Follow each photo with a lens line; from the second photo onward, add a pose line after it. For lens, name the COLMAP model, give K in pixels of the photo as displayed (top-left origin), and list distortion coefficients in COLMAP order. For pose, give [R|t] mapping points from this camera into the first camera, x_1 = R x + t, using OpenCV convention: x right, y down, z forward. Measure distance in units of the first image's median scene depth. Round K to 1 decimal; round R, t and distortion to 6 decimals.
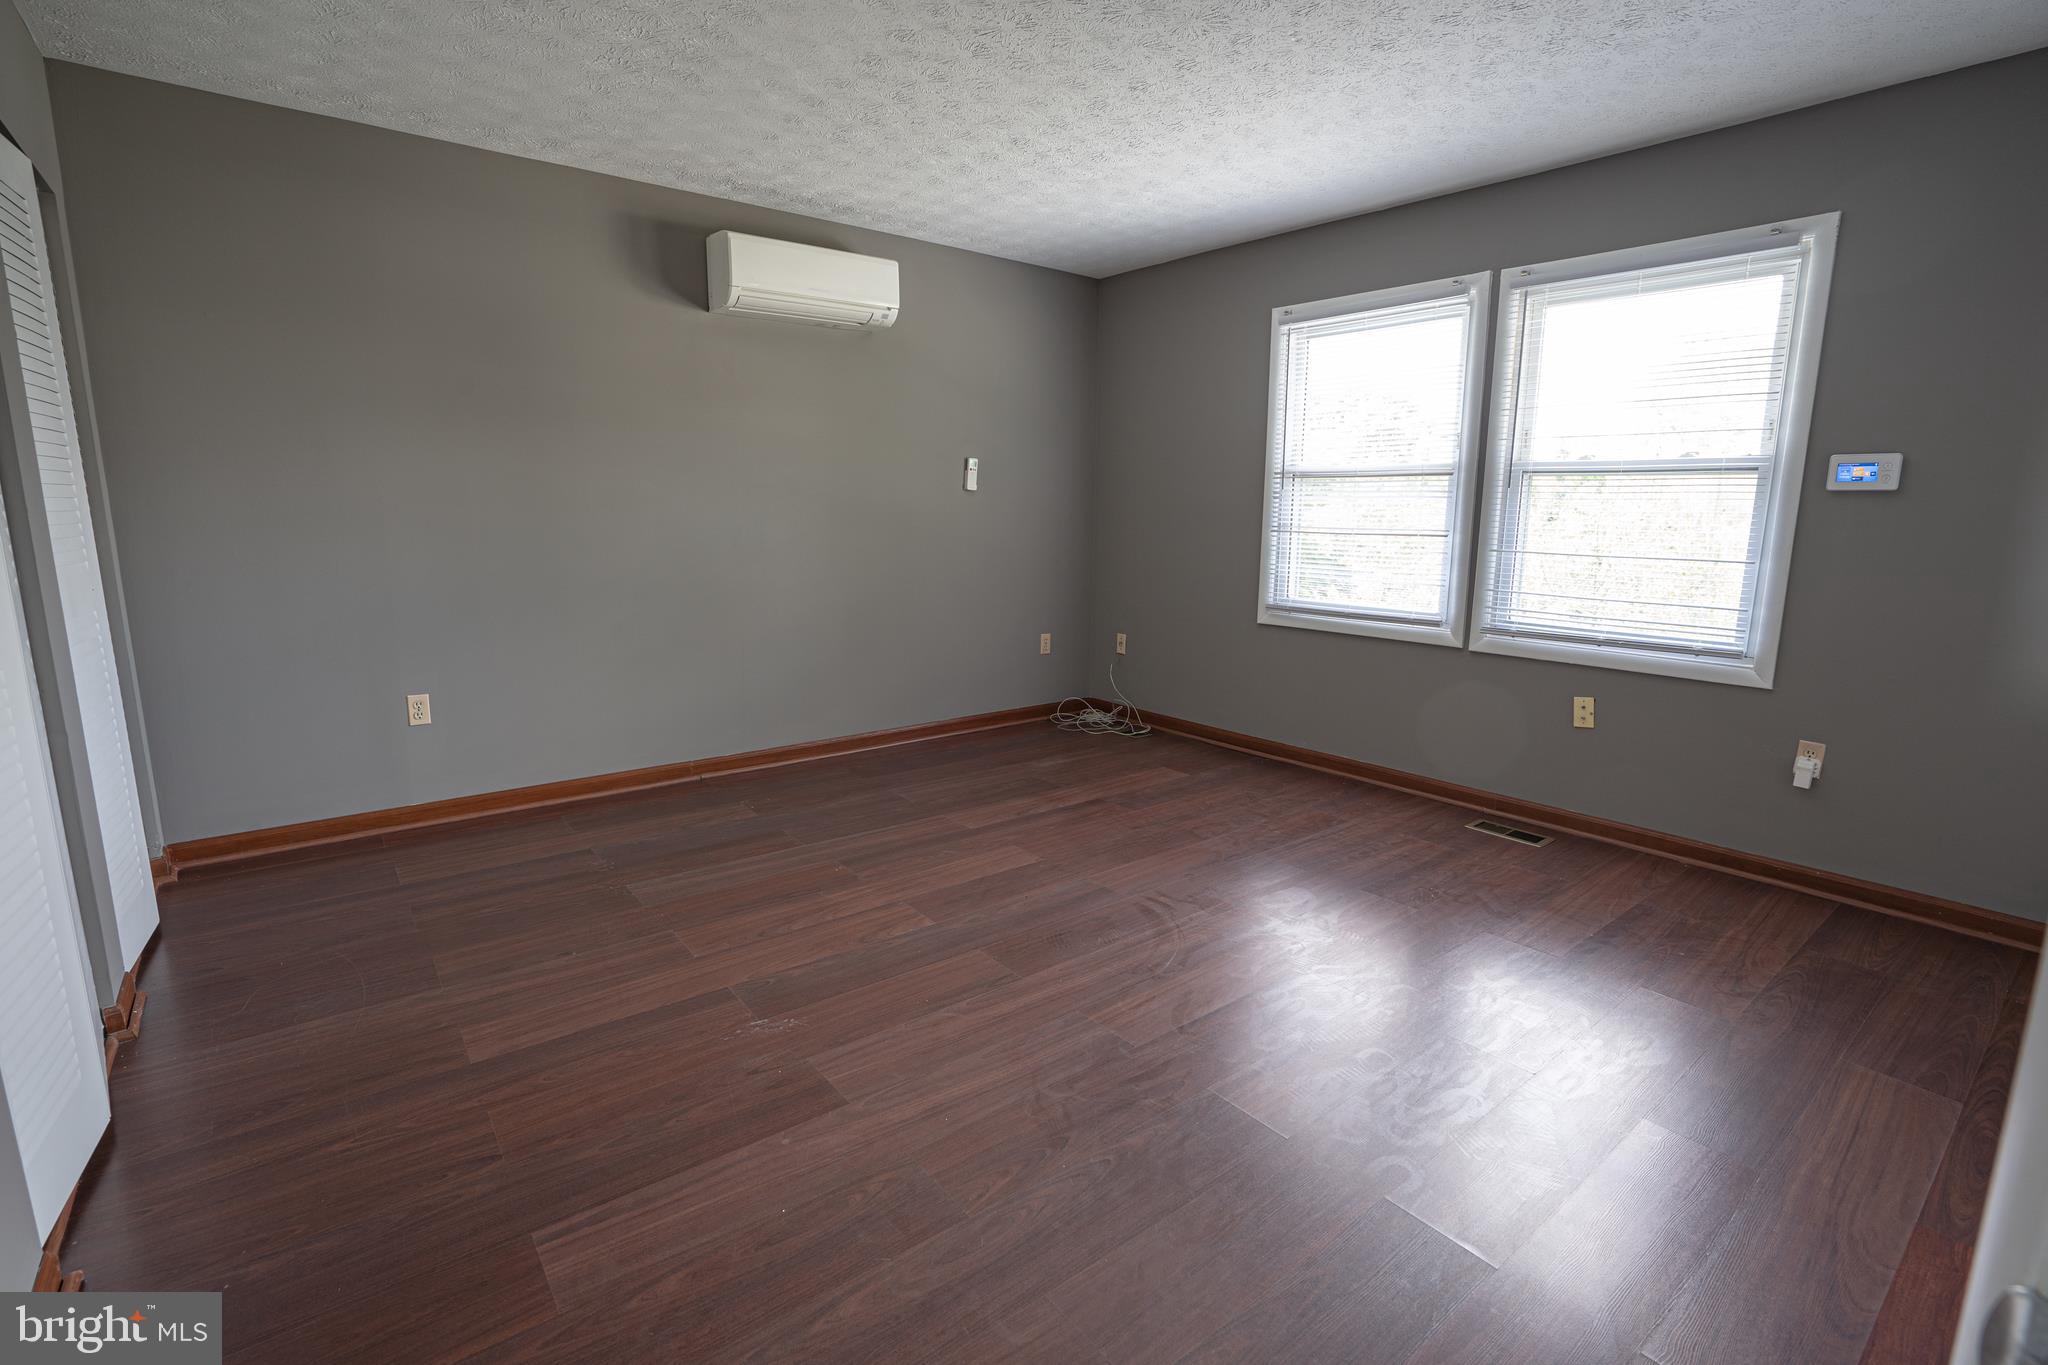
lens RADIAL K [[951.4, 0, 1071.0], [0, 951.4, 684.8], [0, 0, 1]] dist [-0.021737, 0.000372]
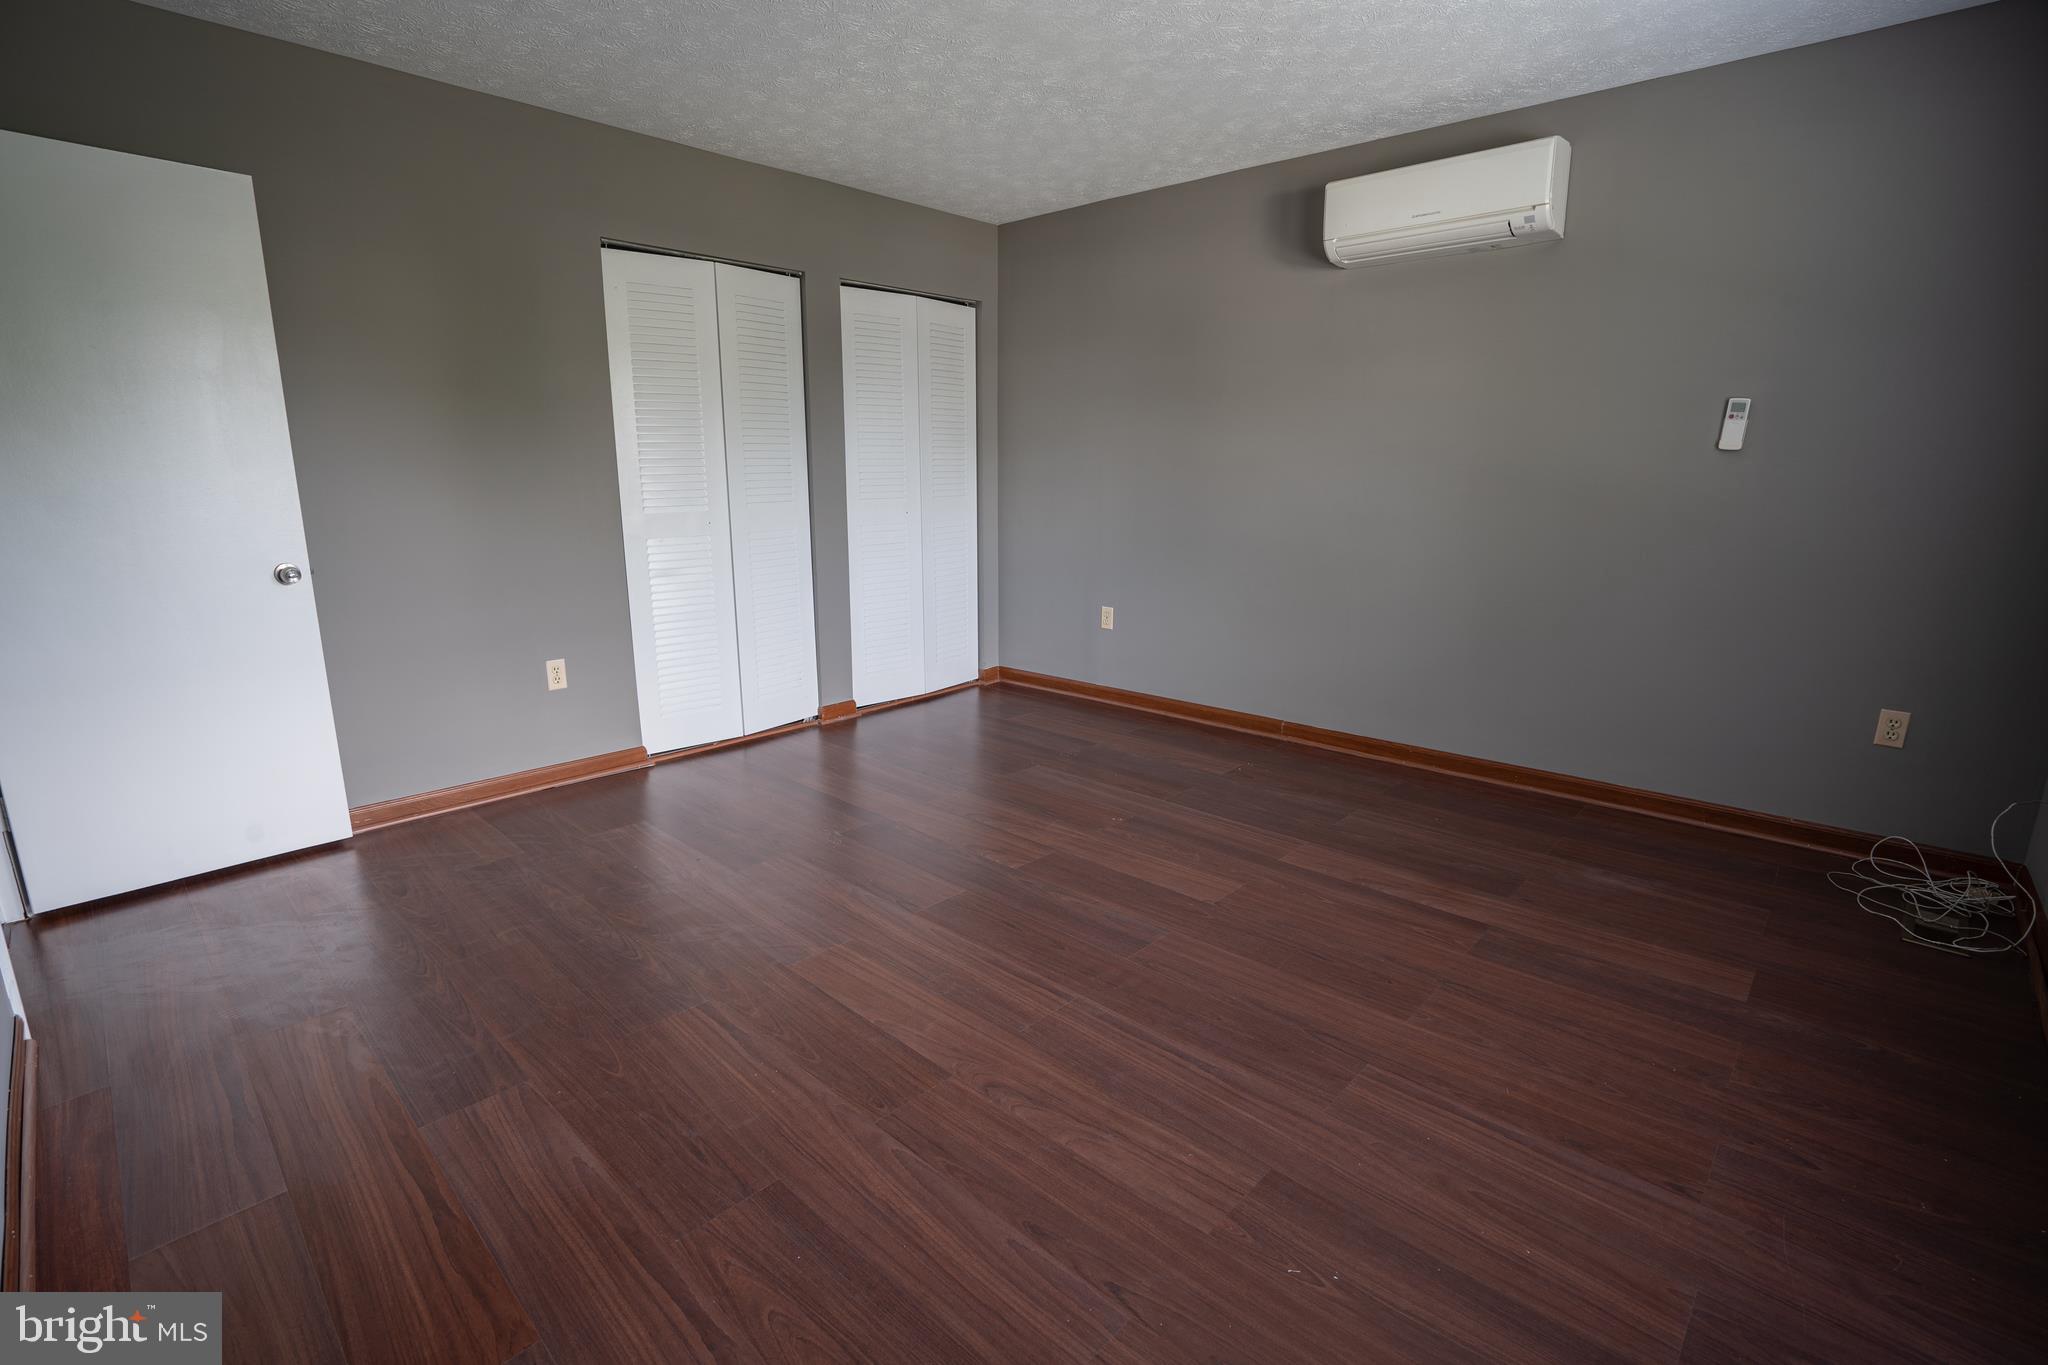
lens RADIAL K [[951.4, 0, 1015.2], [0, 951.4, 685.5], [0, 0, 1]] dist [-0.021737, 0.000372]
pose [[0.121956, 0.205093, -0.971115, 0.611288], [-0.191707, 0.964861, 0.179697, -0.095043], [0.973845, 0.164255, 0.156989, 0.599110]]
